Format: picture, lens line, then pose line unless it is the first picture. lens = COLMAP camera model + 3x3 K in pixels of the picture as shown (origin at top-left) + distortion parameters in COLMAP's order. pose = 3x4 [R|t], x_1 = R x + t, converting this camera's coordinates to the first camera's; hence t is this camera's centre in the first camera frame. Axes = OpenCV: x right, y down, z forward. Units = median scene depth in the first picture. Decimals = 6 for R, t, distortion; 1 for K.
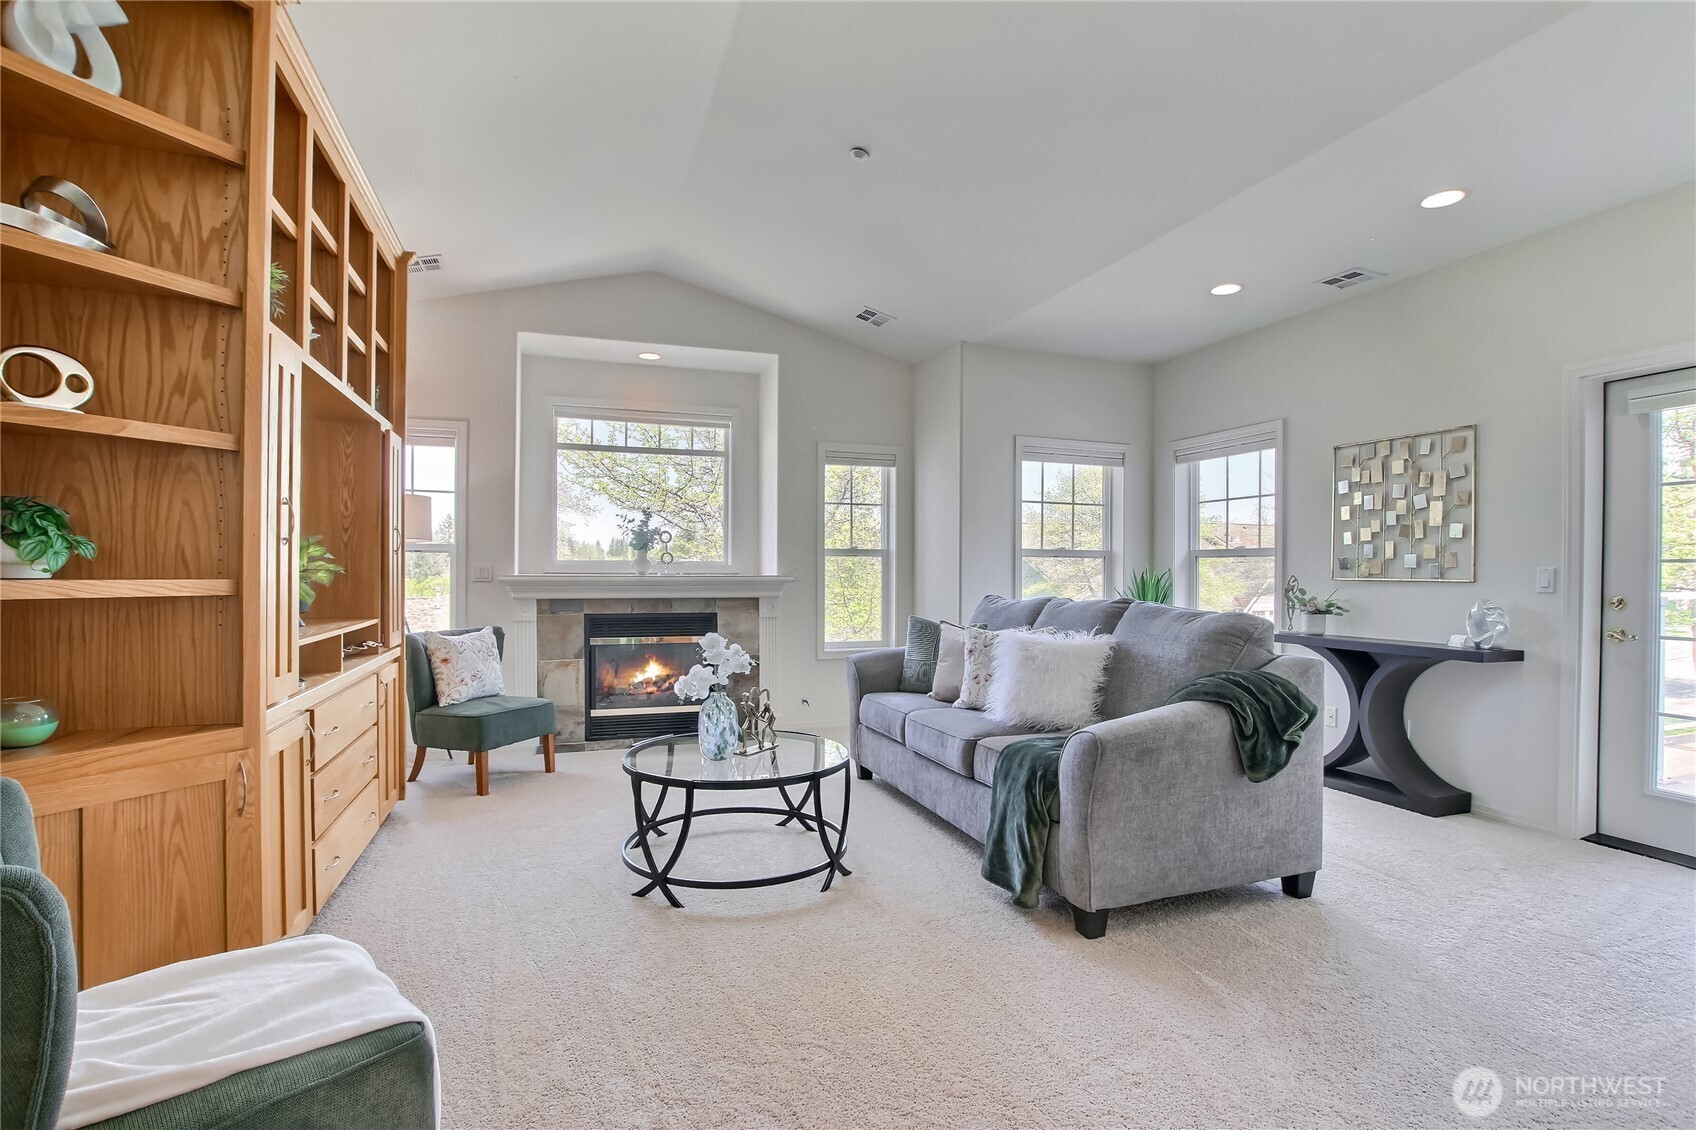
lens RADIAL K [[787.4, 0, 849.0], [0, 787.4, 571.9], [0, 0, 1]] dist [-0.027978, -0.000561]
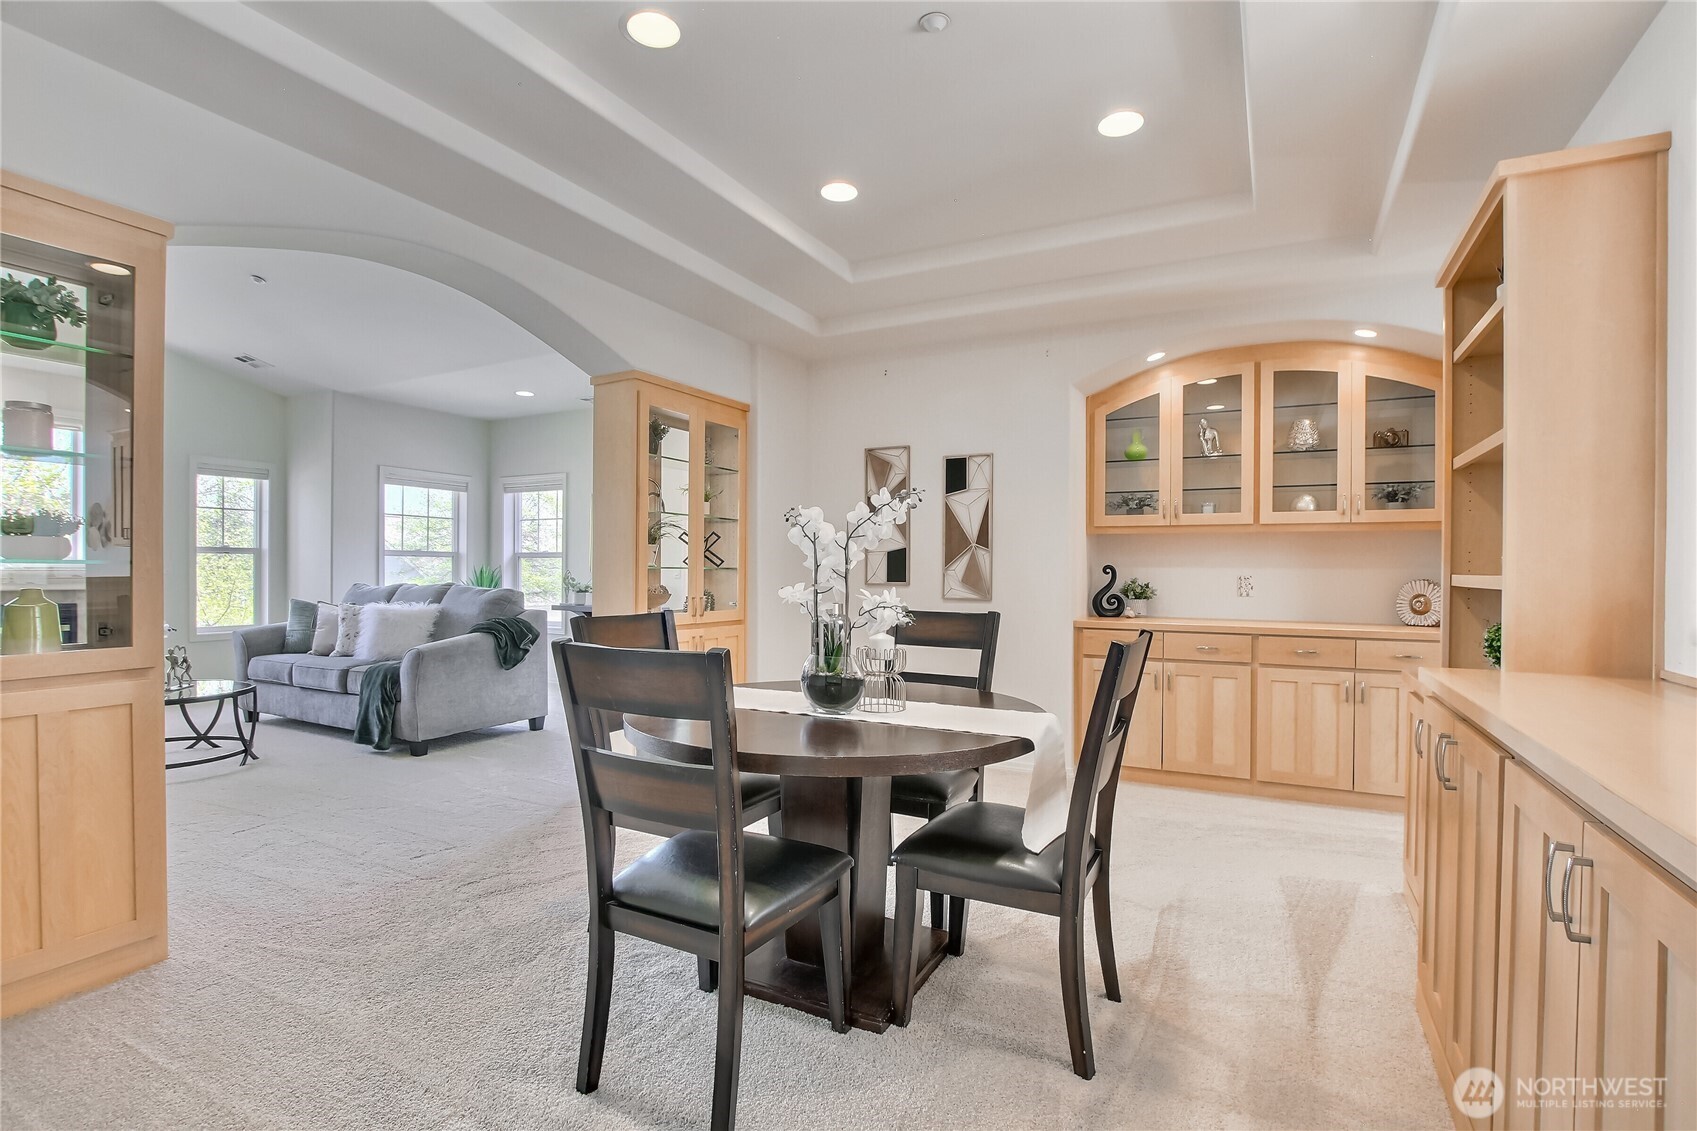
lens RADIAL K [[787.8, 0, 849.5], [0, 787.8, 572.5], [0, 0, 1]] dist [-0.027978, -0.000561]
pose [[0.737072, -0.001788, 0.675812, -0.144876], [-0.001186, 0.999992, 0.003939, 0.003825], [-0.675814, -0.003705, 0.737063, -0.794353]]
